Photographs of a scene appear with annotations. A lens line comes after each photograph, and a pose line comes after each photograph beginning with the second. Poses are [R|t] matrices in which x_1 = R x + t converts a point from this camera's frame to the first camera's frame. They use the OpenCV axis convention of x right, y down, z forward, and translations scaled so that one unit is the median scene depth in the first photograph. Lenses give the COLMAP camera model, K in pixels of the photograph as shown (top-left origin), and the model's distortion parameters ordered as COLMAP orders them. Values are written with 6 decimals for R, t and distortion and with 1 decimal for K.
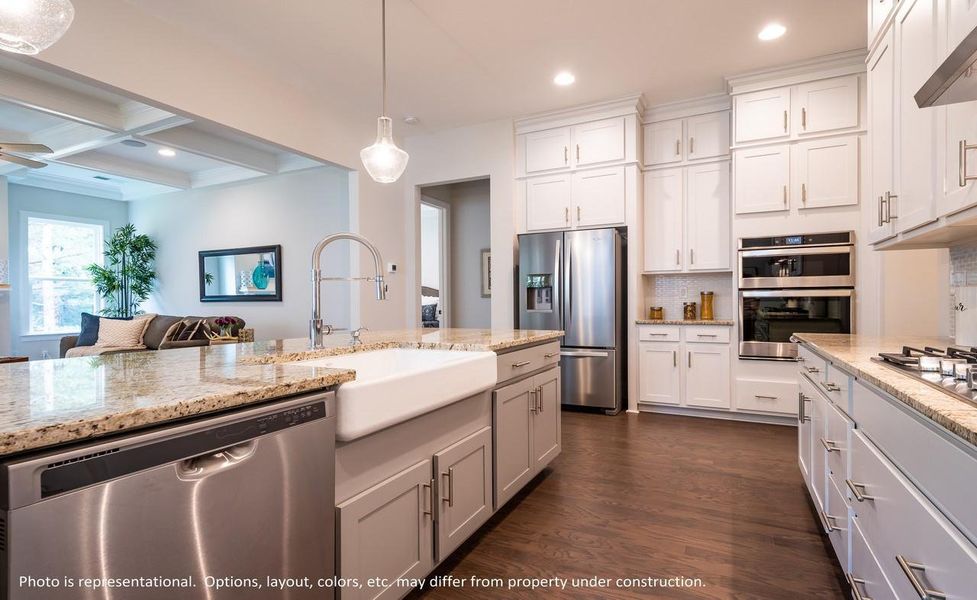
lens RADIAL K [[473.0, 0, 484.6], [0, 473.0, 304.8], [0, 0, 1]] dist [0.001215, -0.000069]
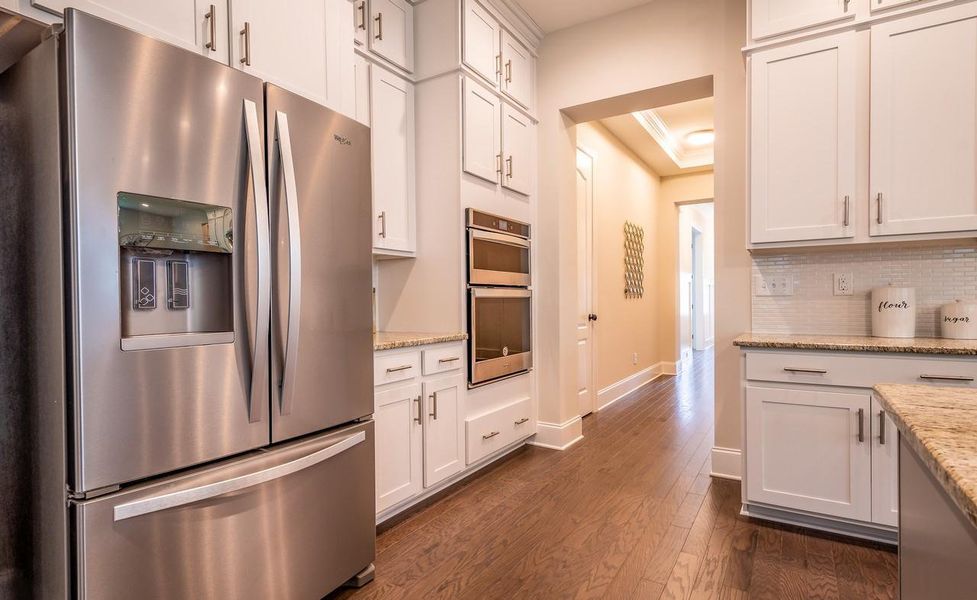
lens RADIAL K [[486.7, 0, 487.9], [0, 486.7, 304.9], [0, 0, 1]] dist [0.000401, -0.000080]
pose [[0.079084, -0.005560, 0.996852, -0.152081], [0.016466, 0.999855, 0.004271, -0.008209], [-0.996732, 0.016076, 0.079164, 0.975253]]
